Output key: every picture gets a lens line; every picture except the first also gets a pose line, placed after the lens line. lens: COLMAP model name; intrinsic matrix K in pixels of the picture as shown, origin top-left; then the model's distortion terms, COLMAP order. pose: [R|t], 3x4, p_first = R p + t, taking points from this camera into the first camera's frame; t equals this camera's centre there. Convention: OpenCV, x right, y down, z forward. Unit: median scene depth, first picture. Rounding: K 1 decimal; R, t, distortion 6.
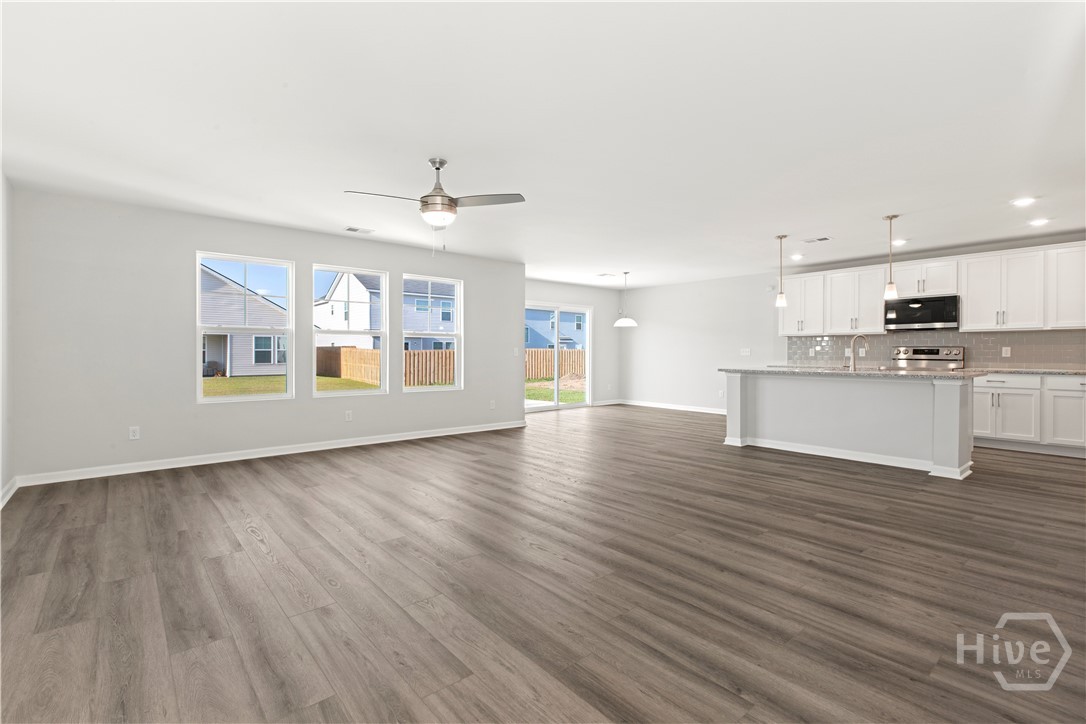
lens RADIAL K [[497.8, 0, 539.6], [0, 497.8, 353.0], [0, 0, 1]] dist [0.006554, -0.000355]
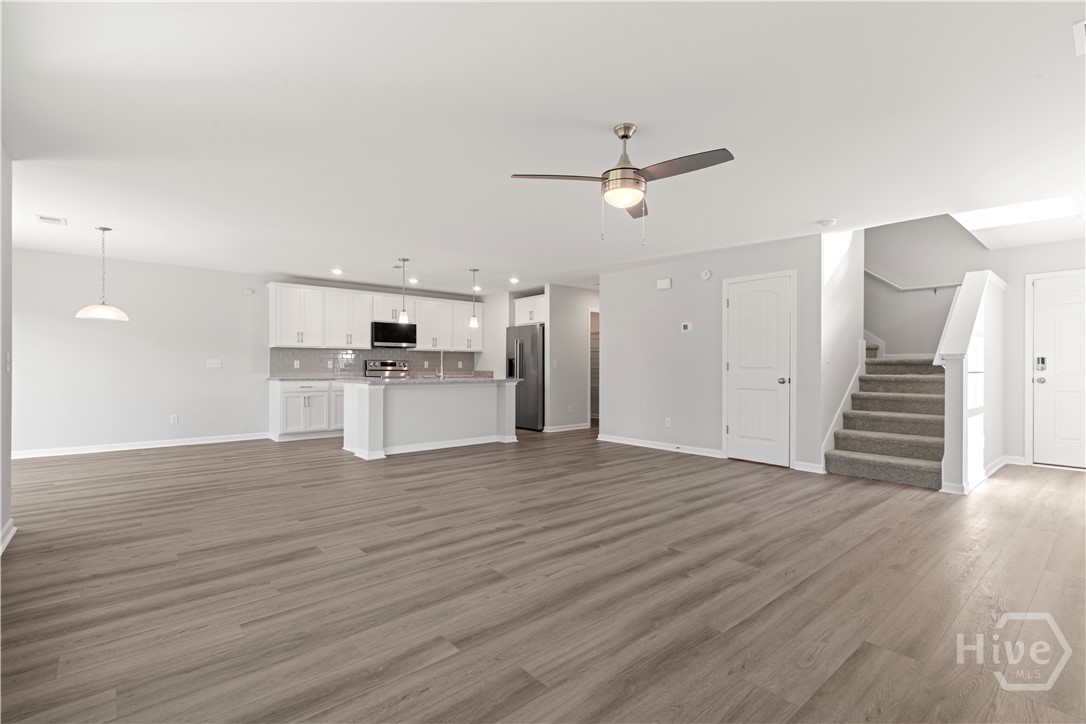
lens RADIAL K [[497.8, 0, 545.1], [0, 497.8, 368.5], [0, 0, 1]] dist [0.006554, -0.000355]
pose [[-0.011523, -0.005474, 0.999919, -0.573924], [-0.002286, 0.999983, 0.005448, 0.000597], [-0.999931, -0.002223, -0.011535, 0.647283]]
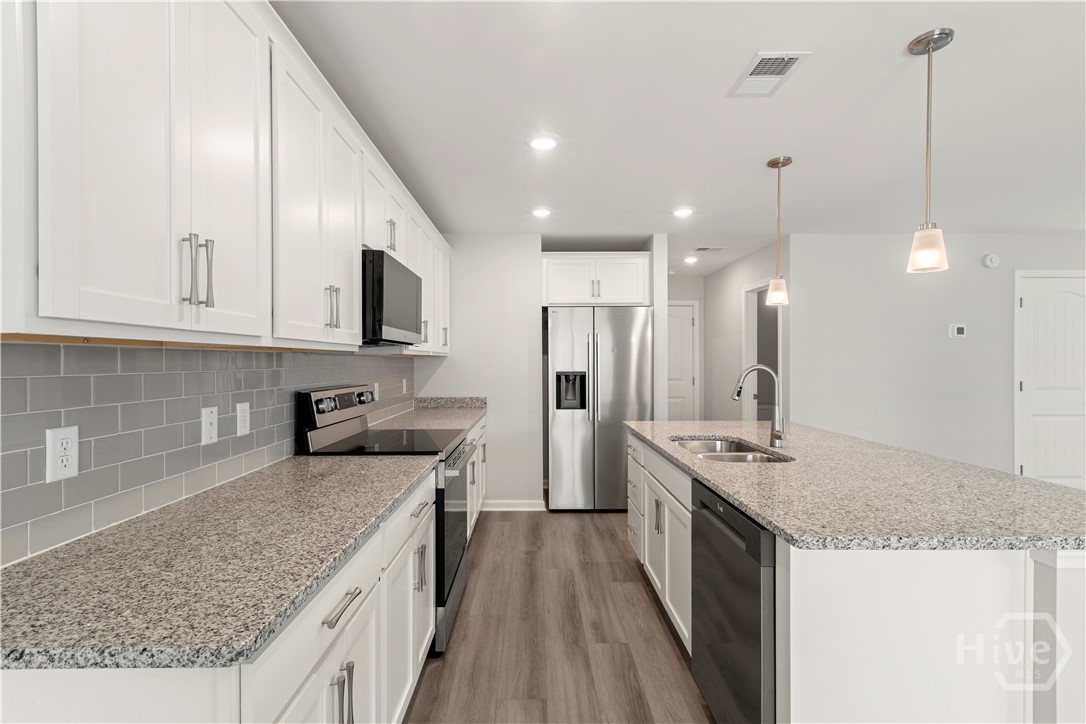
lens RADIAL K [[497.8, 0, 538.7], [0, 497.8, 361.7], [0, 0, 1]] dist [0.006554, -0.000355]
pose [[-0.765156, -0.001901, 0.643842, 0.436576], [-0.000460, 0.999997, 0.002405, -0.035831], [-0.643845, 0.001544, -0.765154, 1.284985]]
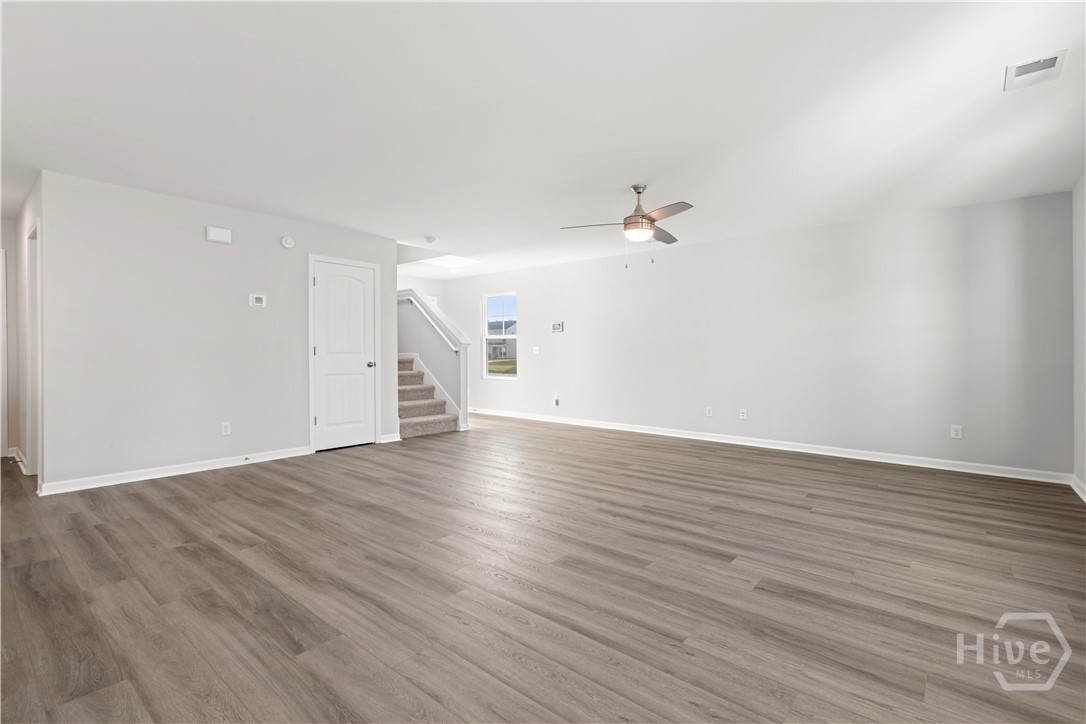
lens RADIAL K [[497.8, 0, 537.6], [0, 497.8, 356.3], [0, 0, 1]] dist [0.006554, -0.000355]
pose [[-0.987757, -0.003829, -0.155951, 0.123103], [-0.004974, 0.999963, 0.006955, 0.001780], [0.155919, 0.007646, -0.987740, 1.199369]]
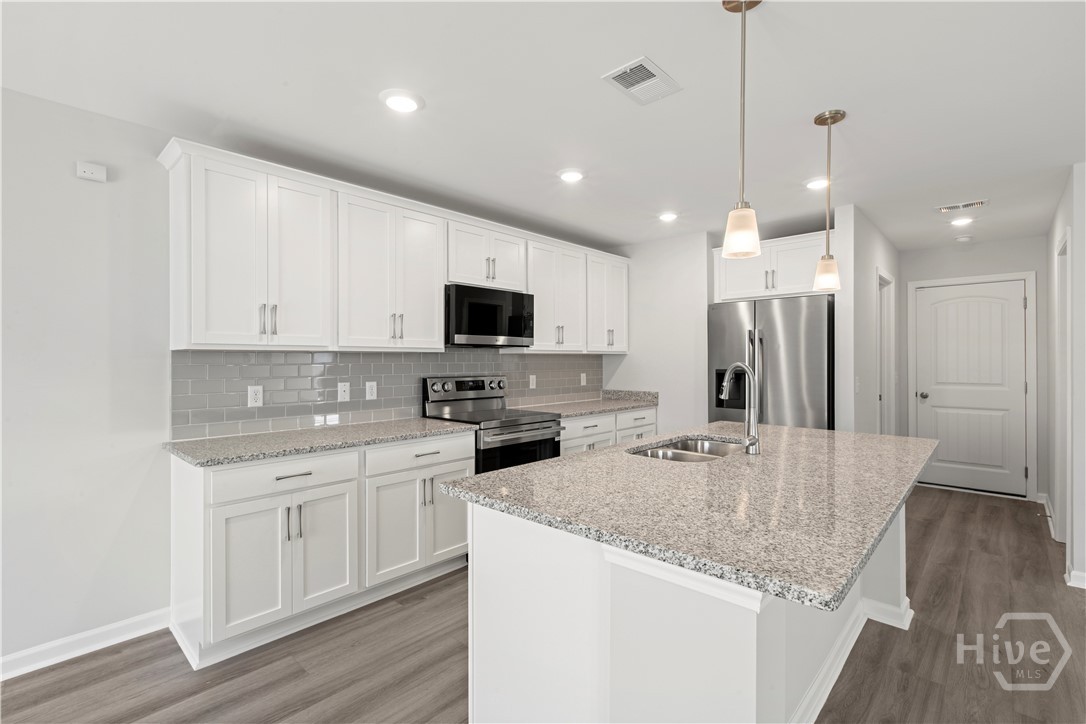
lens RADIAL K [[497.8, 0, 543.8], [0, 497.8, 359.1], [0, 0, 1]] dist [0.006554, -0.000355]
pose [[-0.119475, -0.001976, 0.992835, 0.213398], [0.000297, 0.999998, 0.002026, -0.035838], [-0.992837, 0.000536, -0.119474, 1.053996]]
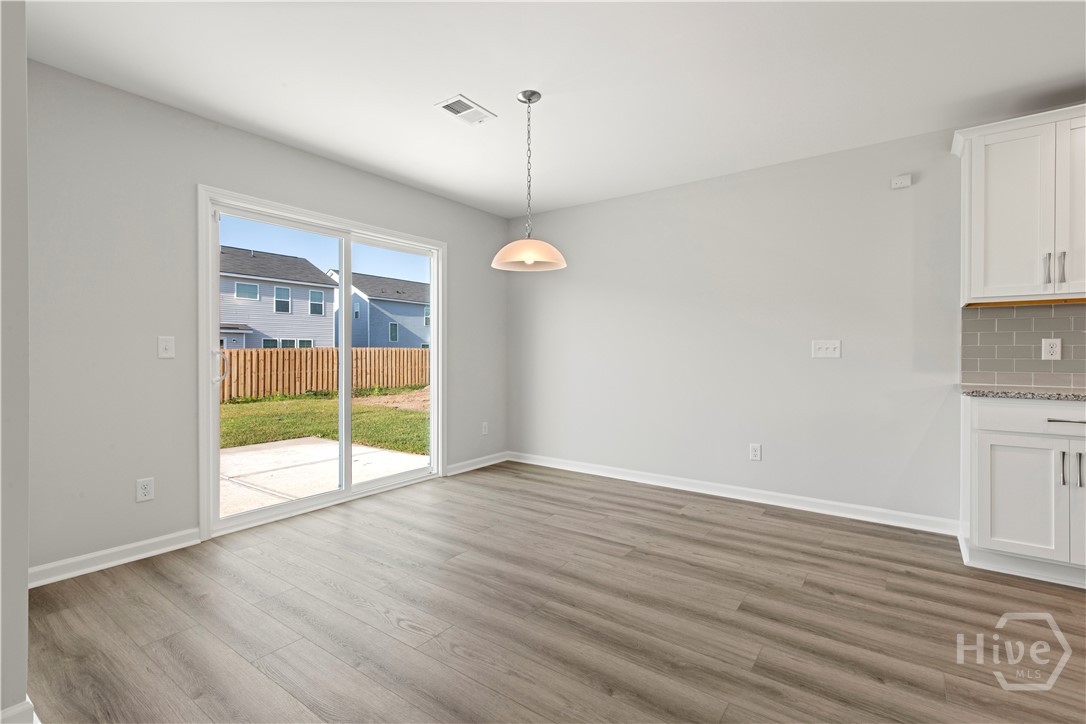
lens RADIAL K [[497.8, 0, 539.2], [0, 497.8, 354.2], [0, 0, 1]] dist [0.006554, -0.000355]
pose [[0.973591, 0.001386, 0.228295, 0.143591], [-0.001512, 0.999999, 0.000379, 0.003043], [-0.228294, -0.000714, 0.973592, 0.927994]]
